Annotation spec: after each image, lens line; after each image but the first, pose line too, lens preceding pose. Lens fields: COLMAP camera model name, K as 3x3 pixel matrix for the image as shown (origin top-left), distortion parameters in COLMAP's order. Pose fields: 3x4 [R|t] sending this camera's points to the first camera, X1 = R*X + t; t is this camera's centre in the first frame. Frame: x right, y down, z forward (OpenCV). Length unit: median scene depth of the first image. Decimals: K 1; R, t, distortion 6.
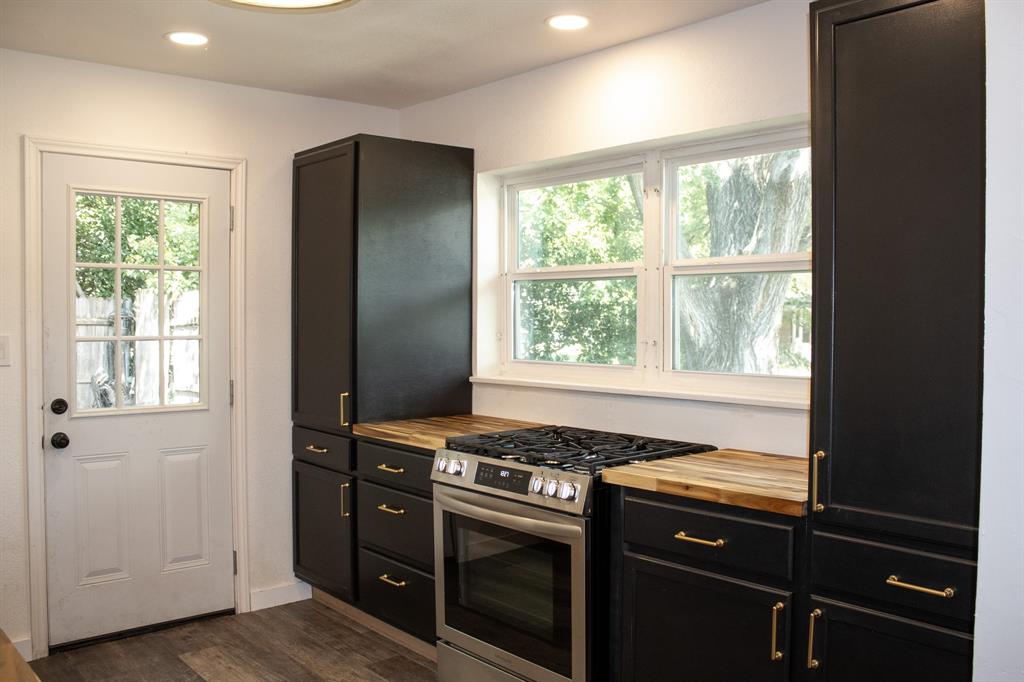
lens RADIAL K [[889.9, 0, 515.3], [0, 889.9, 338.4], [0, 0, 1]] dist [-0.169530, 0.158798]
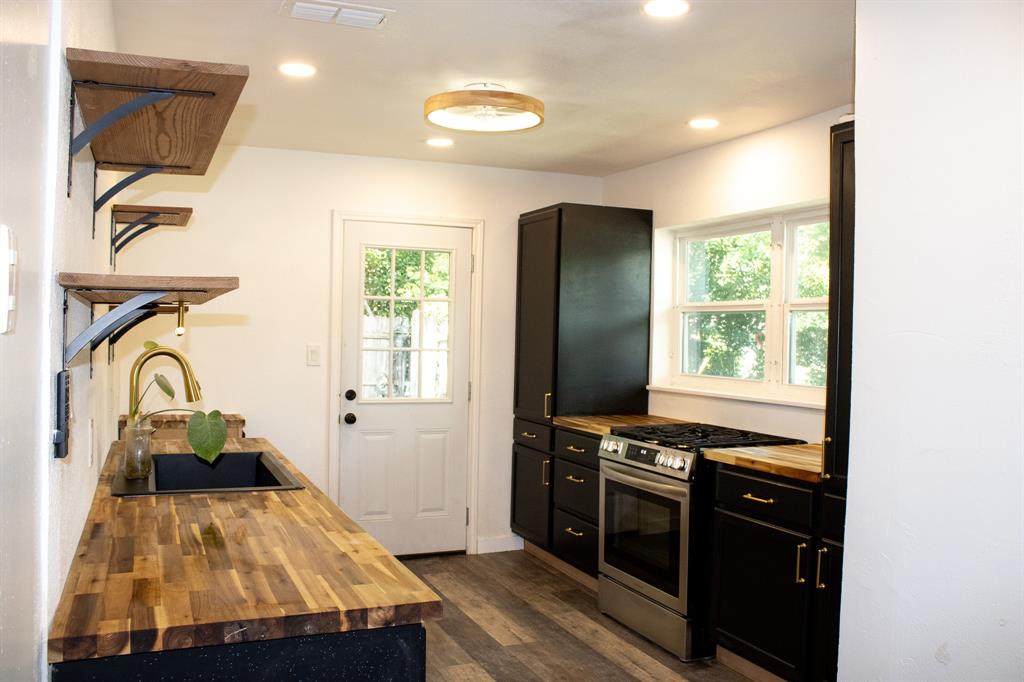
lens RADIAL K [[857.8, 0, 519.8], [0, 857.8, 340.7], [0, 0, 1]] dist [-0.146773, 0.123226]
pose [[0.956494, 0.020886, -0.291002, 0.150496], [-0.026464, 0.999533, -0.015246, 0.002034], [0.290548, 0.022284, 0.956601, -0.281068]]
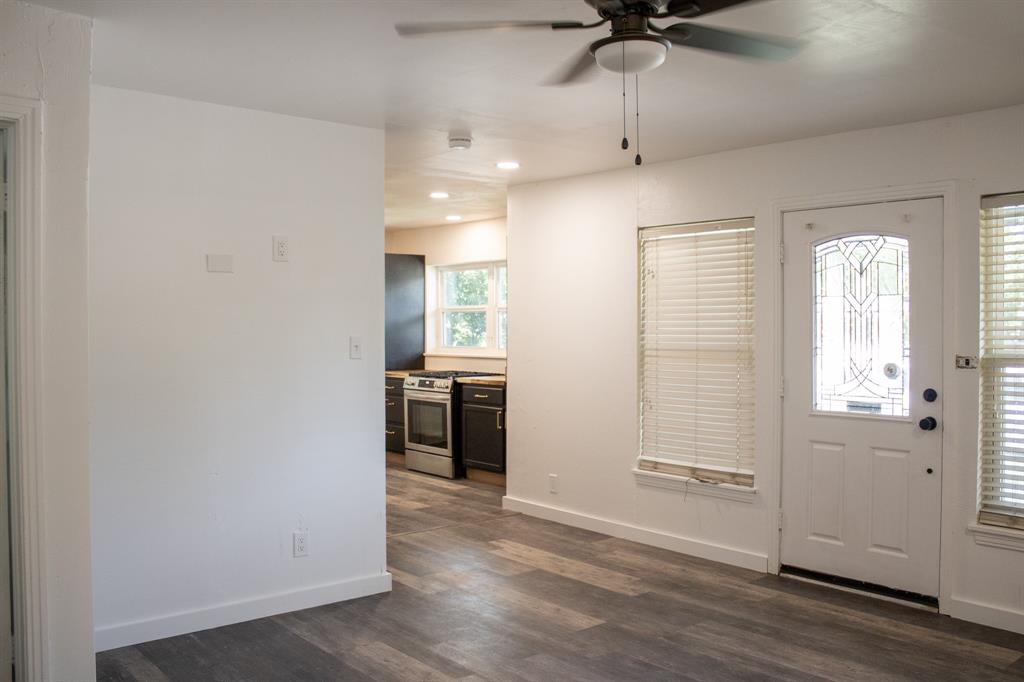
lens RADIAL K [[889.9, 0, 515.3], [0, 889.9, 338.4], [0, 0, 1]] dist [-0.169530, 0.158798]
pose [[0.999905, -0.004589, -0.012980, 0.244772], [0.004467, 0.999946, -0.009417, 0.030521], [0.013023, 0.009359, 0.999871, -1.476028]]
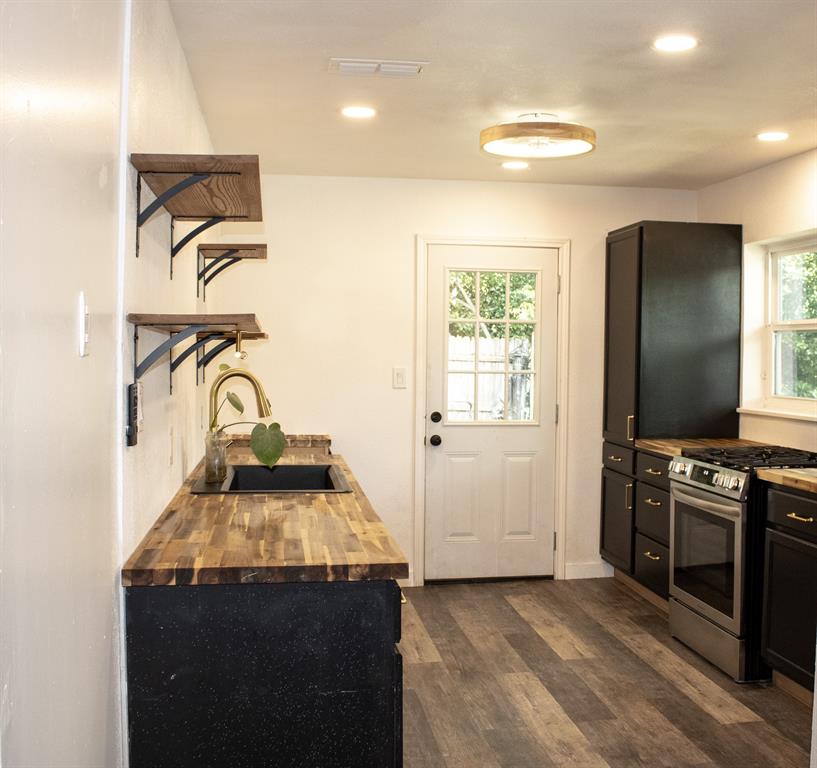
lens RADIAL K [[979.0, 0, 479.0], [0, 979.0, 379.0], [0, 0, 1]] dist [-0.123105, 0.006446]
pose [[0.872758, 0.021665, -0.487672, 0.331654], [-0.022189, 0.999743, 0.004704, 0.004580], [0.487649, 0.006716, 0.873014, -0.406290]]
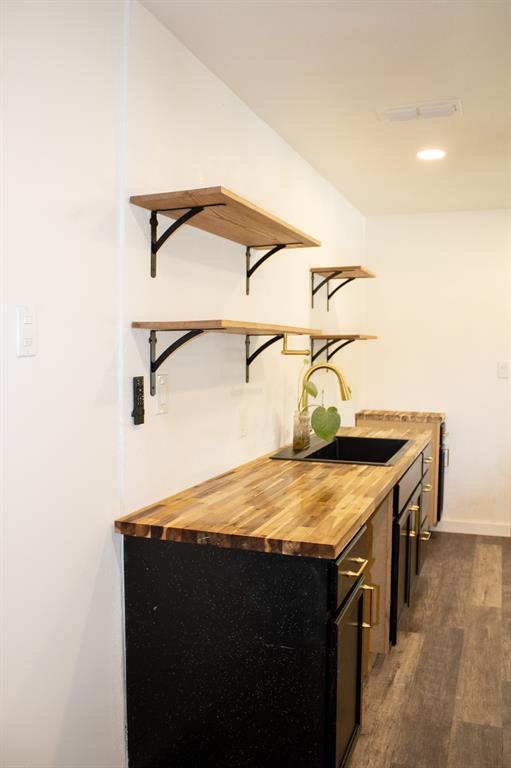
lens RADIAL K [[667.4, 0, 255.5], [0, 667.4, 384.0], [0, 0, 1]] dist [-0.169530, 0.158798]
pose [[0.480837, 0.050754, -0.875340, 0.360542], [-0.023521, 0.998711, 0.044987, -0.005291], [0.876495, -0.001043, 0.481411, -0.156286]]
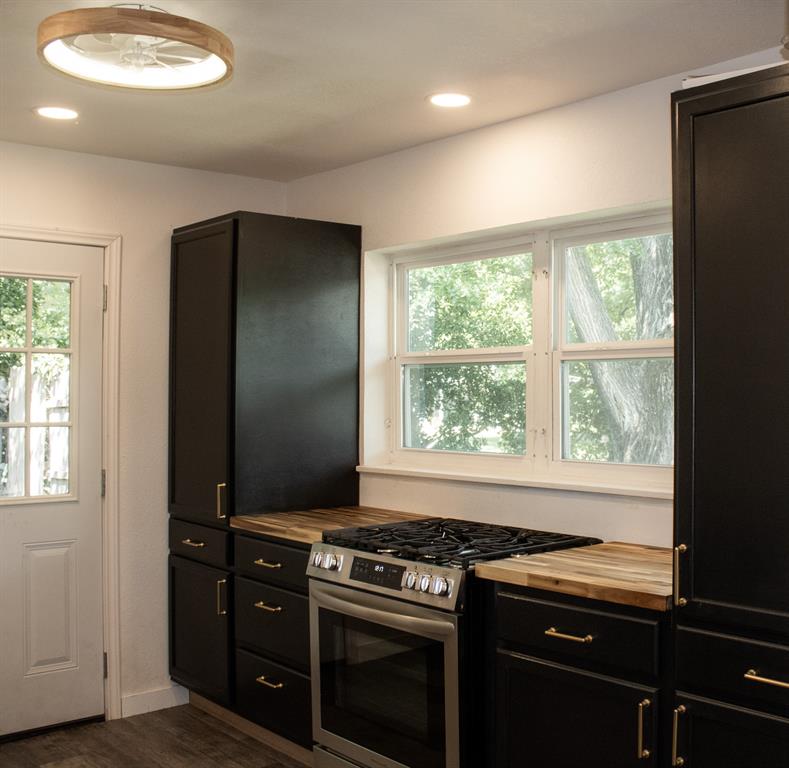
lens RADIAL K [[991.1, 0, 473.9], [0, 991.1, 376.2], [0, 0, 1]] dist [-0.167096, 0.159214]
pose [[0.999511, -0.000792, 0.031249, 0.045420], [0.002117, 0.999098, -0.042413, -0.008376], [-0.031188, 0.042458, 0.998611, -0.062623]]
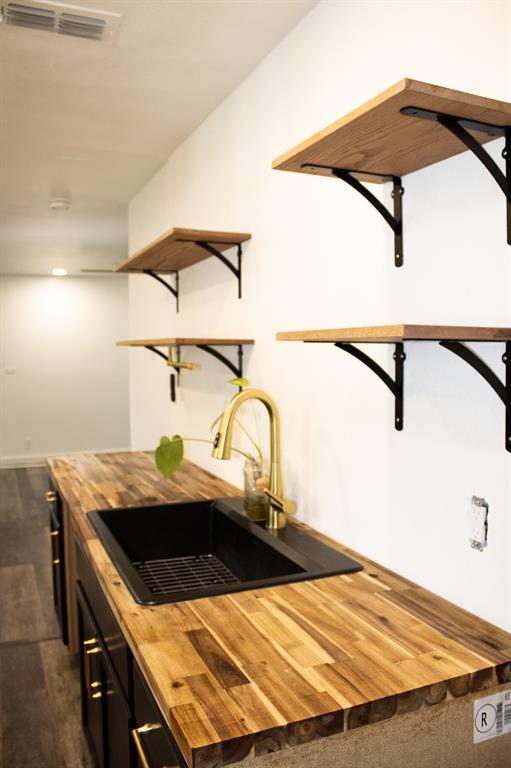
lens RADIAL K [[629.2, 0, 255.5], [0, 629.2, 384.0], [0, 0, 1]] dist [-0.144602, 0.122996]
pose [[-0.950966, -0.012061, 0.309059, -0.536654], [0.011774, 0.997103, 0.075141, -0.035002], [-0.309070, 0.075095, -0.948070, 0.817822]]
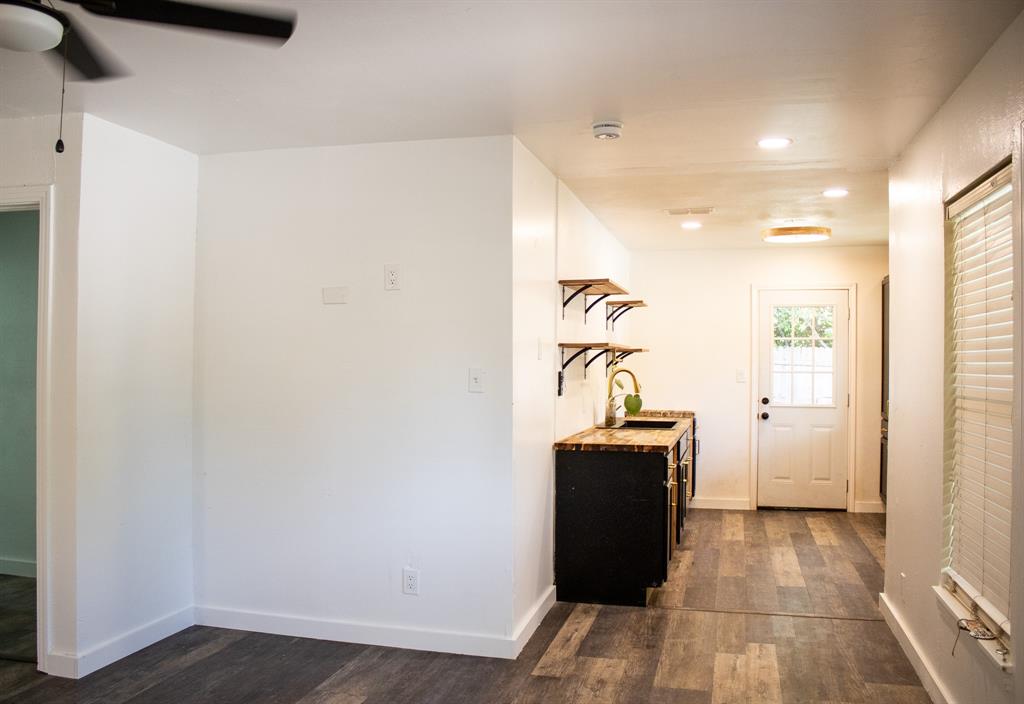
lens RADIAL K [[890.8, 0, 501.8], [0, 890.8, 351.4], [0, 0, 1]] dist [-0.172092, 0.158403]
pose [[0.563836, -0.005489, -0.825868, 0.954610], [-0.025096, 0.999402, -0.023776, 0.020318], [0.825505, 0.034132, 0.563361, -0.853143]]
